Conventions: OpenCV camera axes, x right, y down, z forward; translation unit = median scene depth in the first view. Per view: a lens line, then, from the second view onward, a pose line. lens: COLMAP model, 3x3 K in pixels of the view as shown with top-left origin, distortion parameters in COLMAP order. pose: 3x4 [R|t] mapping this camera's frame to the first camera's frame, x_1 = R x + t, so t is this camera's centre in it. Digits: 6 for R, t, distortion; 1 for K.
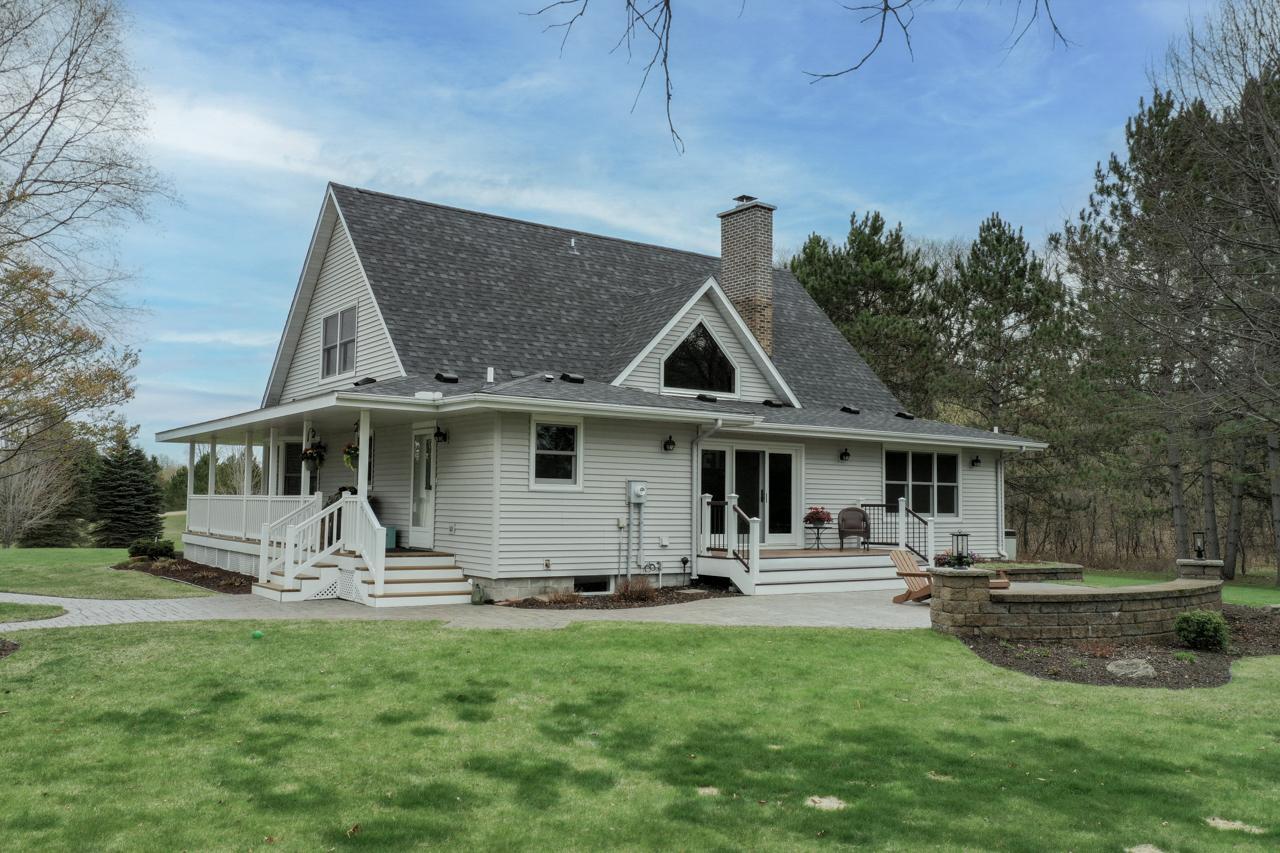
lens RADIAL K [[1030.5, 0, 640.0], [0, 1030.5, 426.5], [0, 0, 1]] dist [-0.003489, 0.000028]
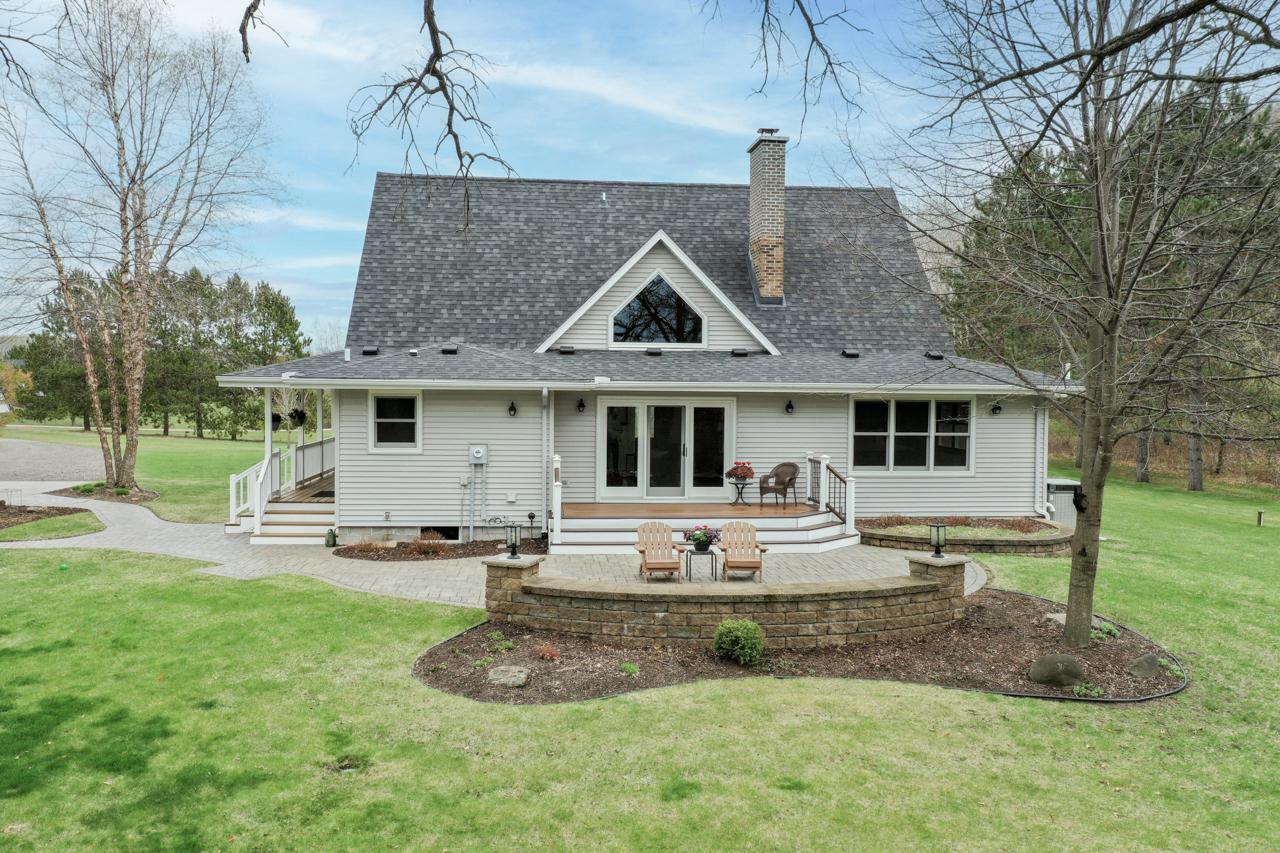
lens RADIAL K [[1030.5, 0, 640.0], [0, 1030.5, 426.5], [0, 0, 1]] dist [-0.003489, 0.000028]
pose [[0.874118, 0.017324, -0.485404, 0.568700], [0.036267, 0.994246, 0.100795, -0.059188], [0.484357, -0.105711, 0.868460, 0.098075]]
